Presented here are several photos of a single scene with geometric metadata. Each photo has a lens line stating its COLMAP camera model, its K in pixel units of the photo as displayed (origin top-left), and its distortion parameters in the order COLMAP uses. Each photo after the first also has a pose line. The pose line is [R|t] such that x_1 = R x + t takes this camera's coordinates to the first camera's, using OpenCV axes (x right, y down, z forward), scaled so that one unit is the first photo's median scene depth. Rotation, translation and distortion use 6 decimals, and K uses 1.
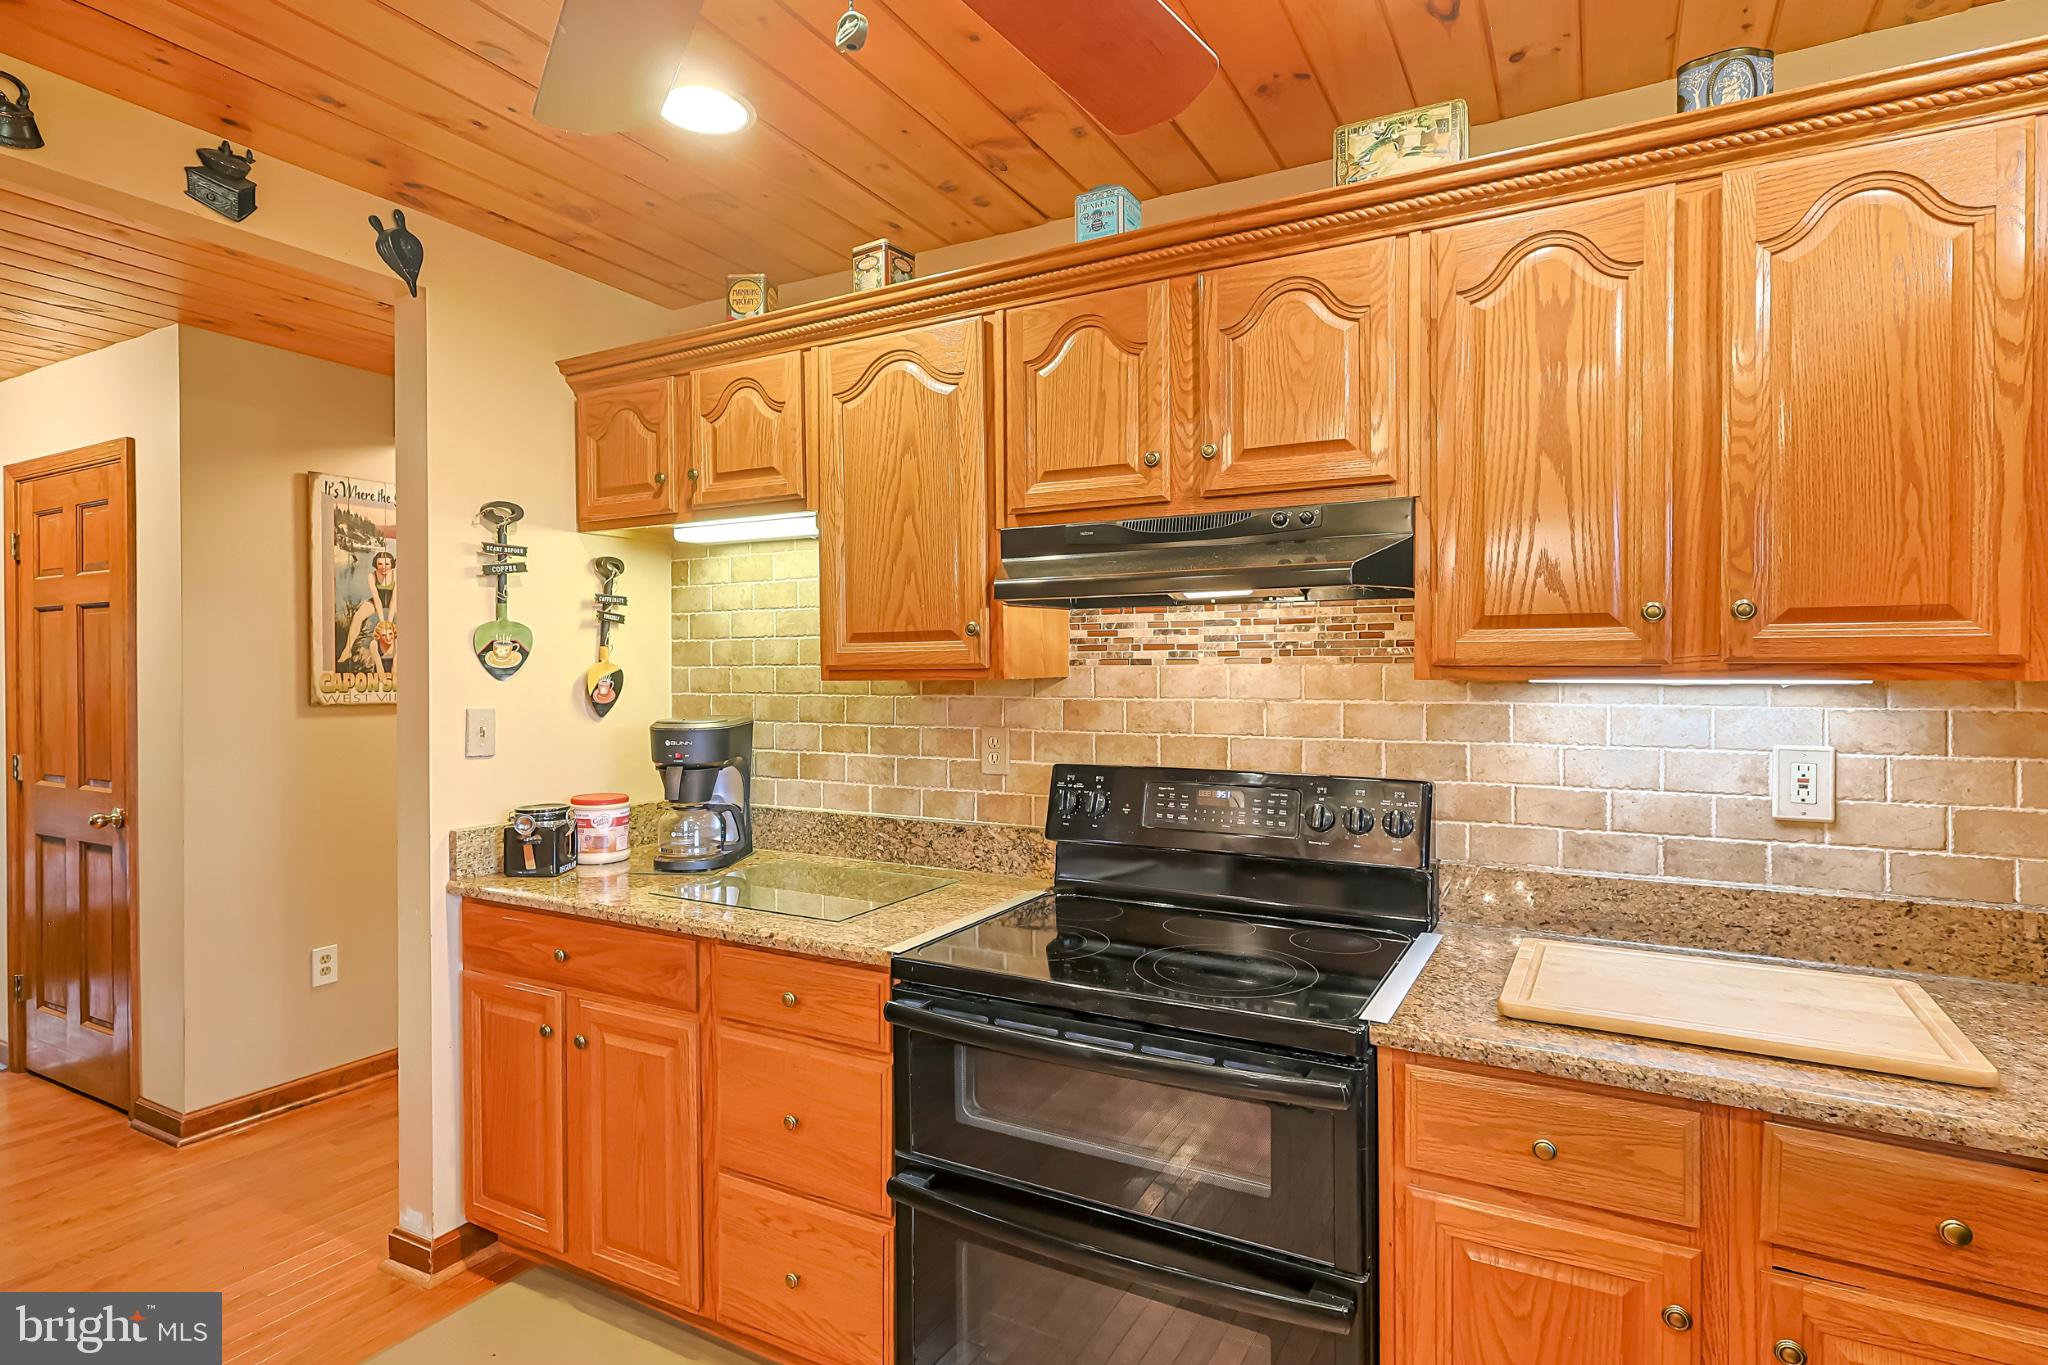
lens RADIAL K [[1020.0, 0, 1022.3], [0, 1020.0, 675.6], [0, 0, 1]] dist [-0.002144, 0.000618]
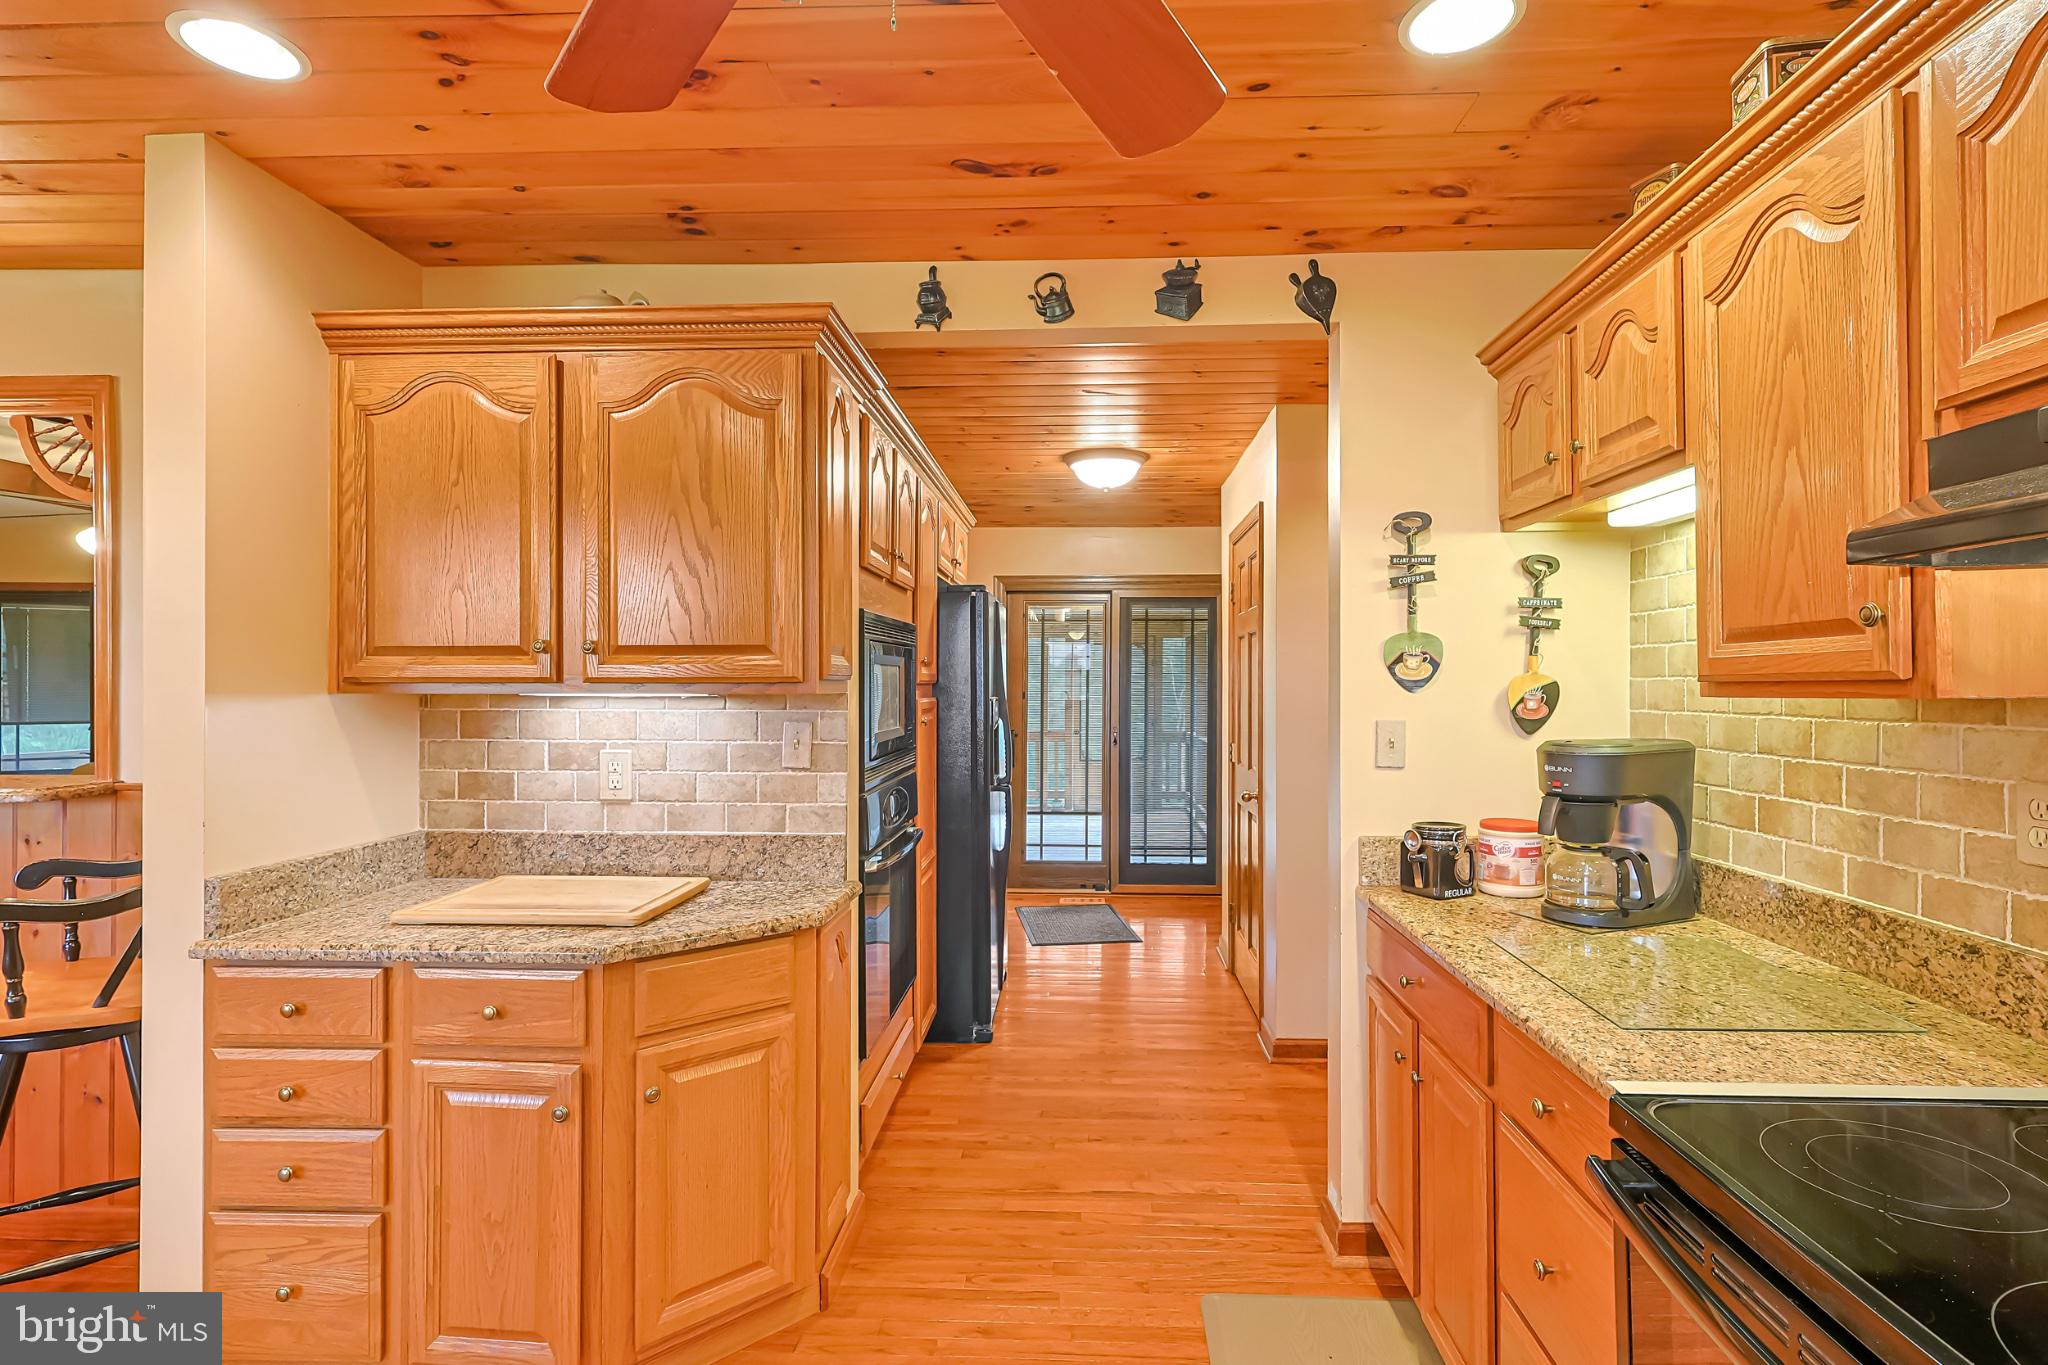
lens RADIAL K [[1021.9, 0, 1024.0], [0, 1021.9, 682.5], [0, 0, 1]] dist [0.002968, 0.000159]
pose [[0.450966, 0.001312, -0.892540, 0.212543], [-0.005922, 0.999981, -0.001522, -0.001077], [0.892521, 0.005972, 0.450965, 0.221456]]
